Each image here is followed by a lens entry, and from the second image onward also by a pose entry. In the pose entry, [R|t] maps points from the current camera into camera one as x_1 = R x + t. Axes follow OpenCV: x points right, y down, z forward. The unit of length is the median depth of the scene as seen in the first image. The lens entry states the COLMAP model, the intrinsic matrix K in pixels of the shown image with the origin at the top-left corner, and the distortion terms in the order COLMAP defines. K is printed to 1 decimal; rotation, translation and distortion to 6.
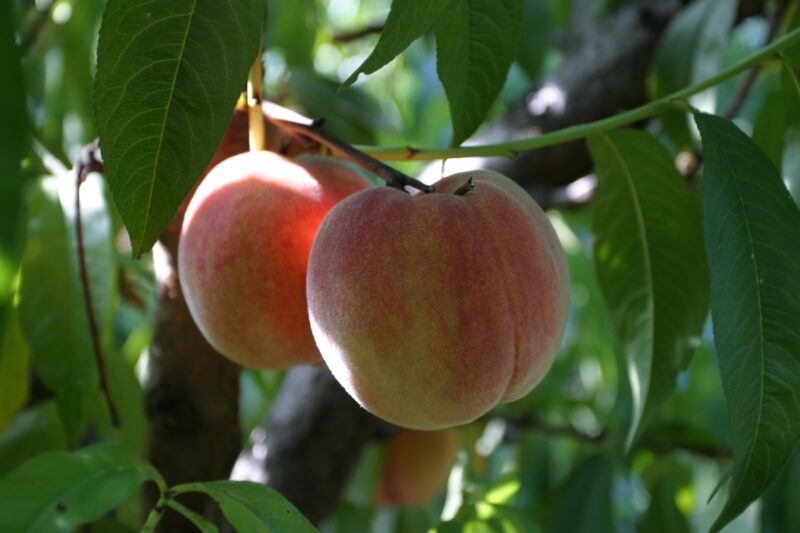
lens RADIAL K [[1454.4, 0, 399.6], [0, 1454.4, 258.7], [0, 0, 1]] dist [-0.548727, 0.000000]
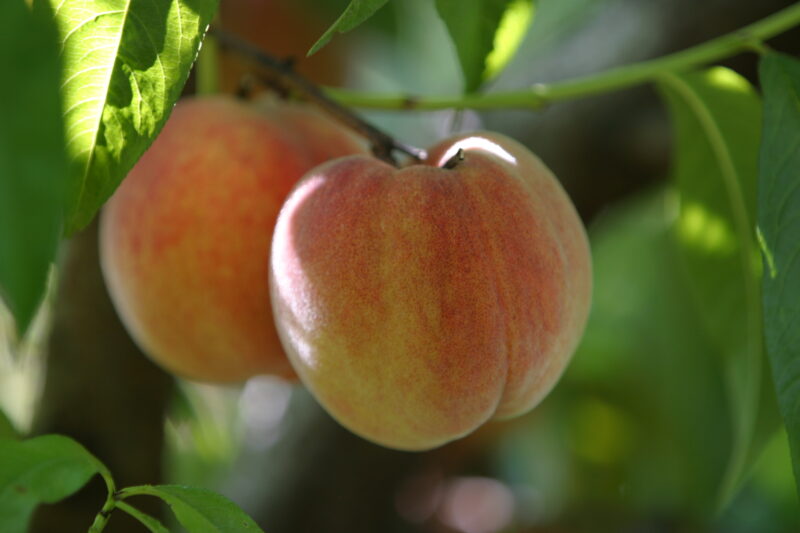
lens RADIAL K [[4941.9, 0, 400.2], [0, 4941.9, 269.6], [0, 0, 1]] dist [-3.103006, 0.000000]
pose [[0.999038, 0.009846, -0.042745, 0.142194], [-0.009330, 0.999881, 0.012253, -0.019980], [0.042861, -0.011842, 0.999011, -1.971019]]
